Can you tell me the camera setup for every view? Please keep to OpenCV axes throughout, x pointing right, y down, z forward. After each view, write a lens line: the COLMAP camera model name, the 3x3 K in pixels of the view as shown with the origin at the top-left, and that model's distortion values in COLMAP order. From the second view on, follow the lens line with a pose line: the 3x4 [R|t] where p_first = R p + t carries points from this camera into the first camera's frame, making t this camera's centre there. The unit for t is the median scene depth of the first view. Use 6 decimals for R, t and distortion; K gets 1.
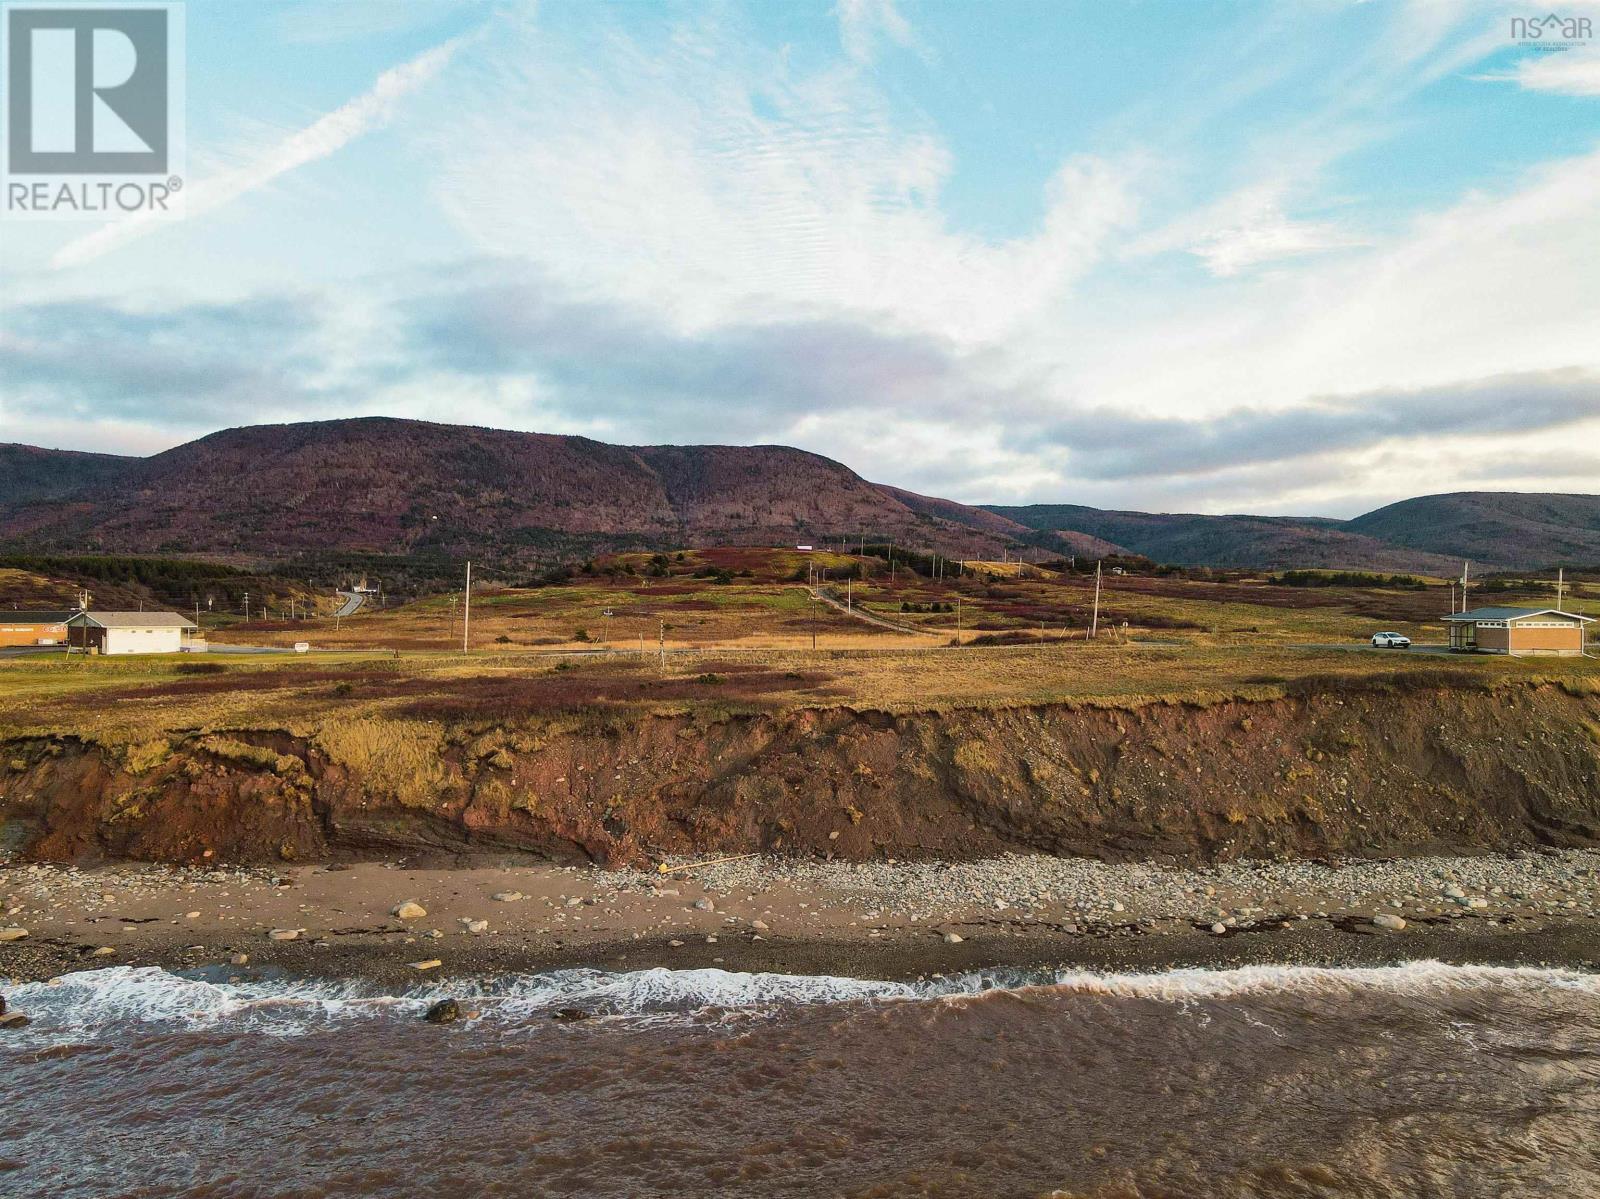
lens RADIAL K [[1255.5, 0, 785.3], [0, 1255.5, 590.9], [0, 0, 1]] dist [-0.012748, 0.058865]
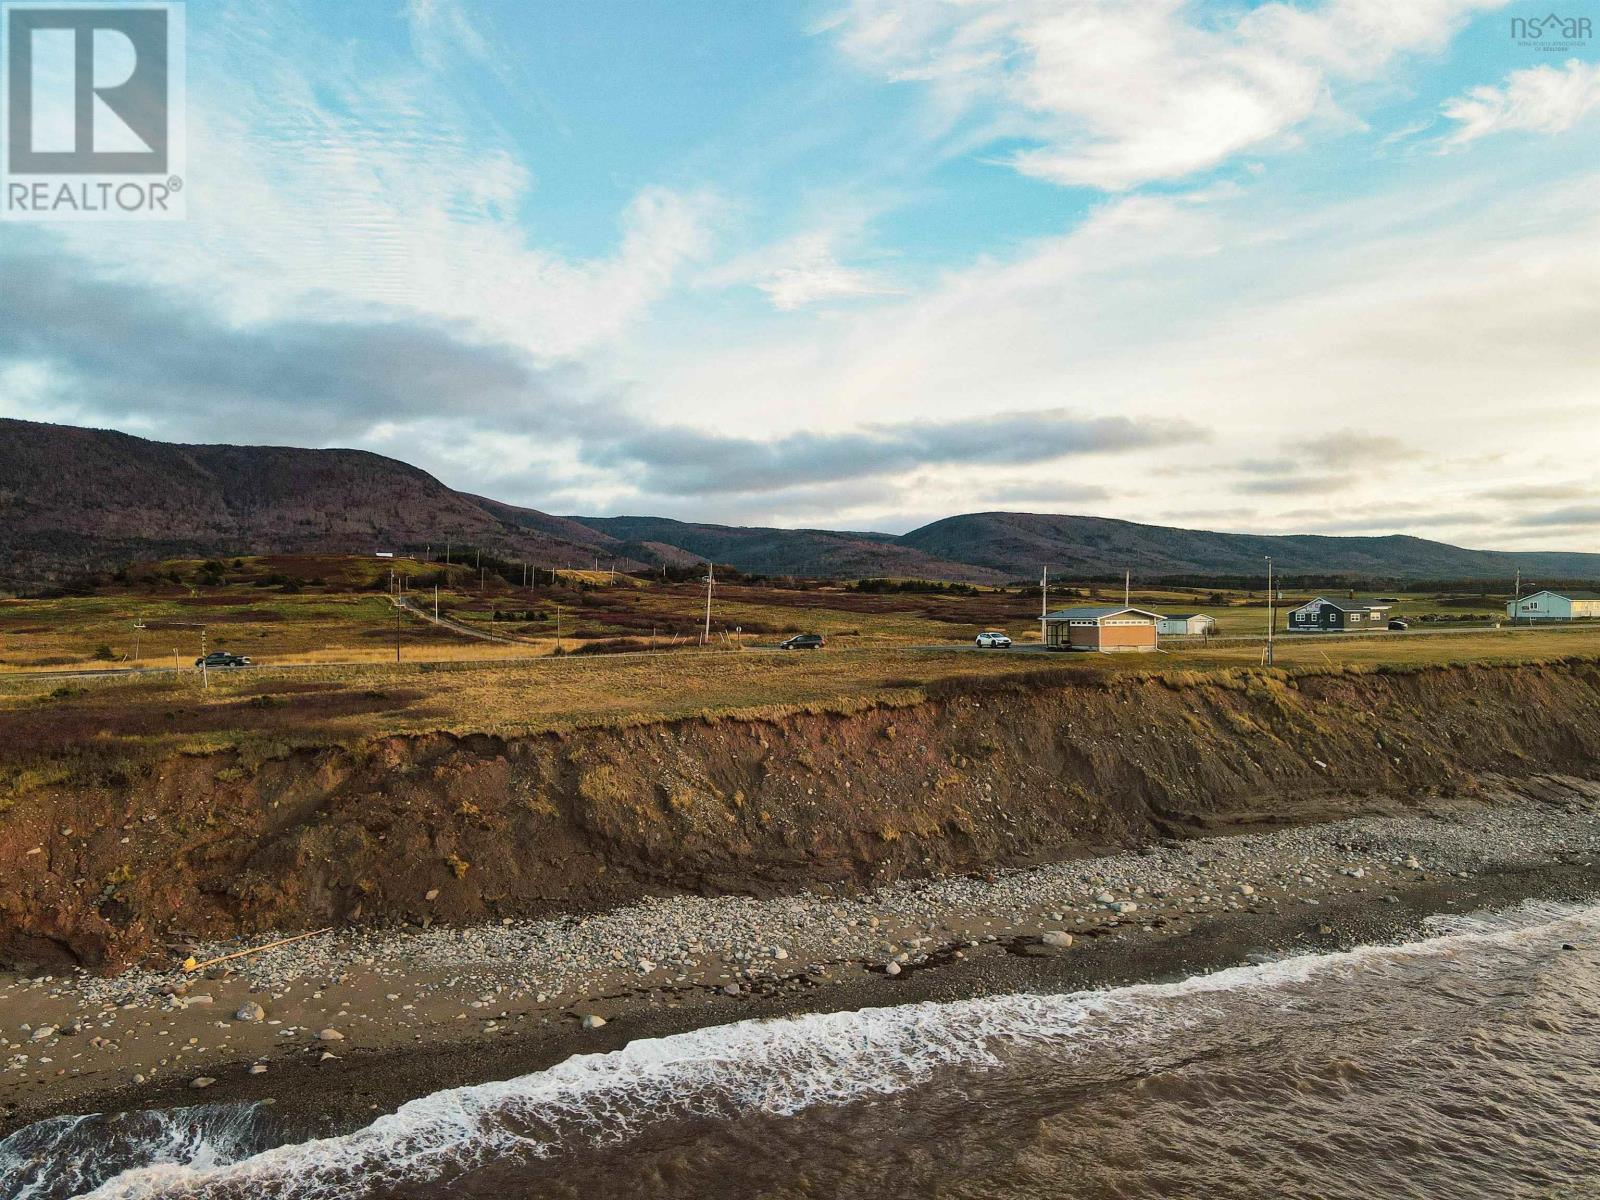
lens RADIAL K [[1217.2, 0, 809.2], [0, 1217.2, 610.5], [0, 0, 1]] dist [-0.010134, 0.057903]
pose [[0.938016, -0.009105, 0.346472, -0.002513], [0.006435, 0.999940, 0.008855, 0.007861], [-0.346532, -0.006076, 0.938019, 0.173764]]
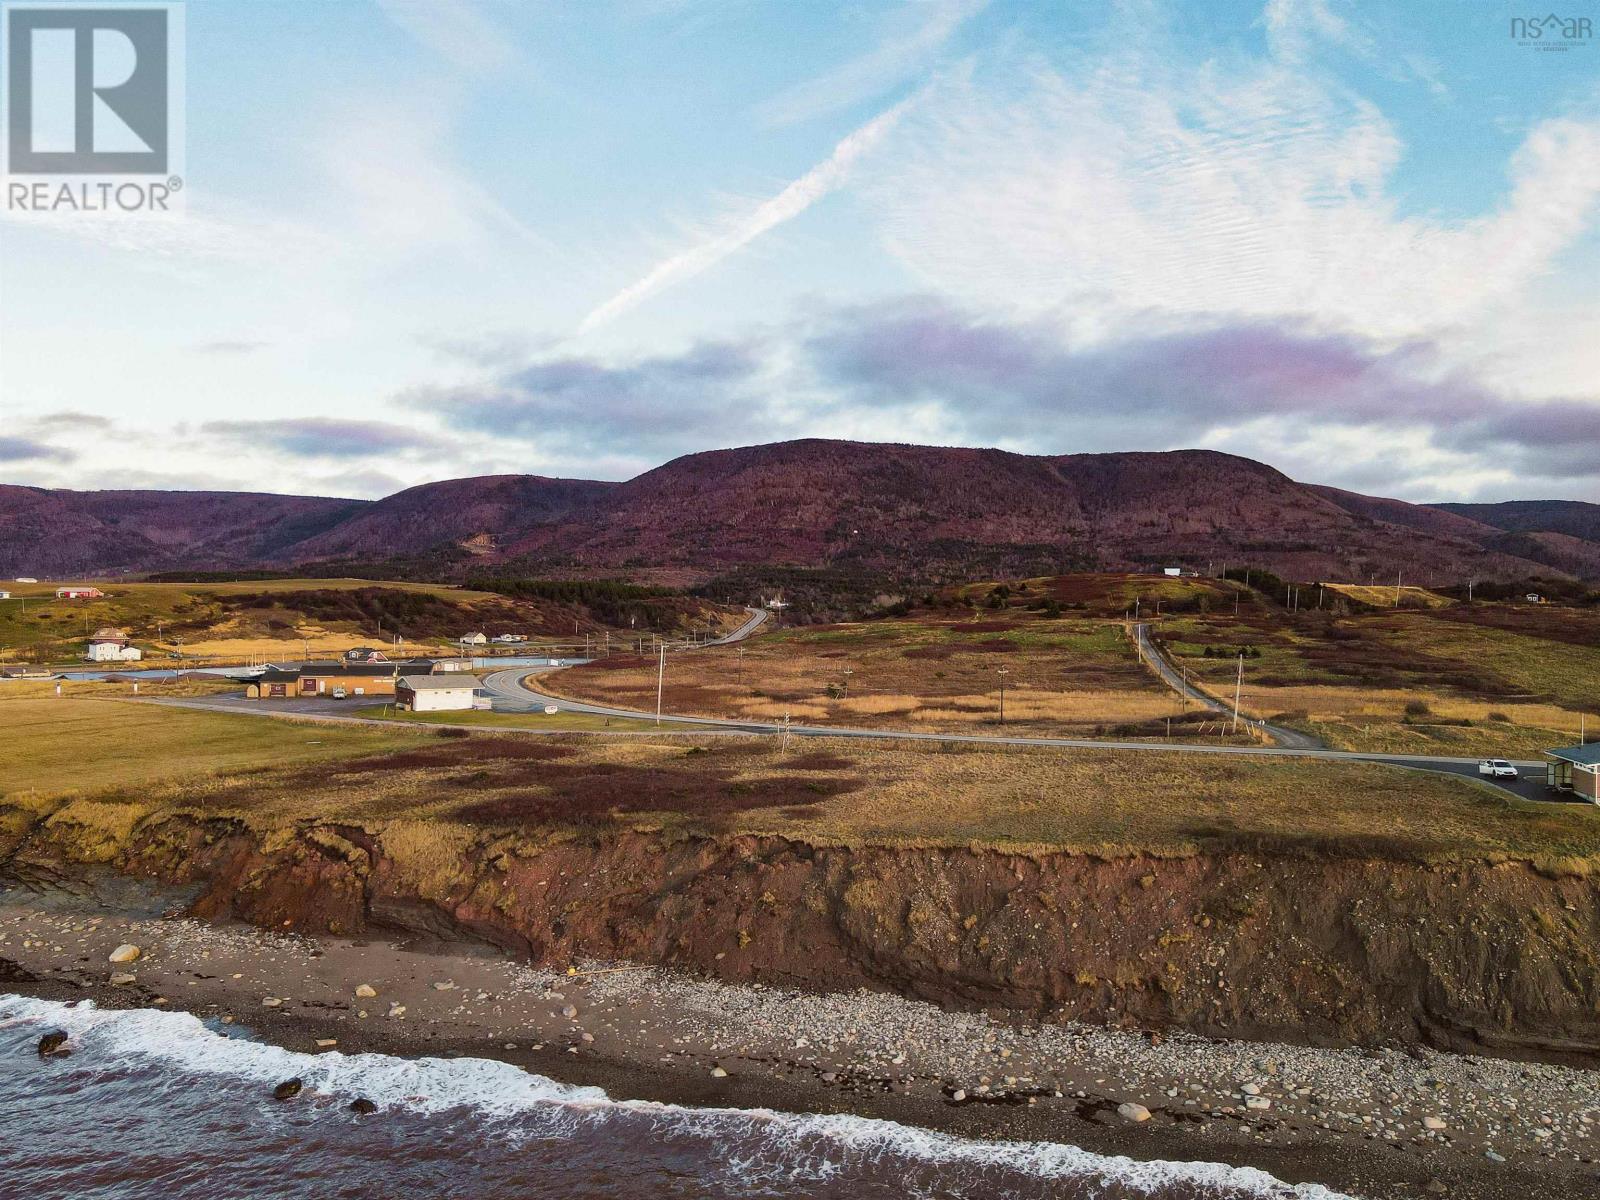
lens RADIAL K [[1217.2, 0, 778.9], [0, 1217.2, 585.8], [0, 0, 1]] dist [-0.010134, 0.057903]
pose [[0.932836, -0.000502, -0.360301, 0.451961], [0.000312, 1.000000, -0.000584, -0.136584], [0.360301, 0.000433, 0.932836, -0.037758]]
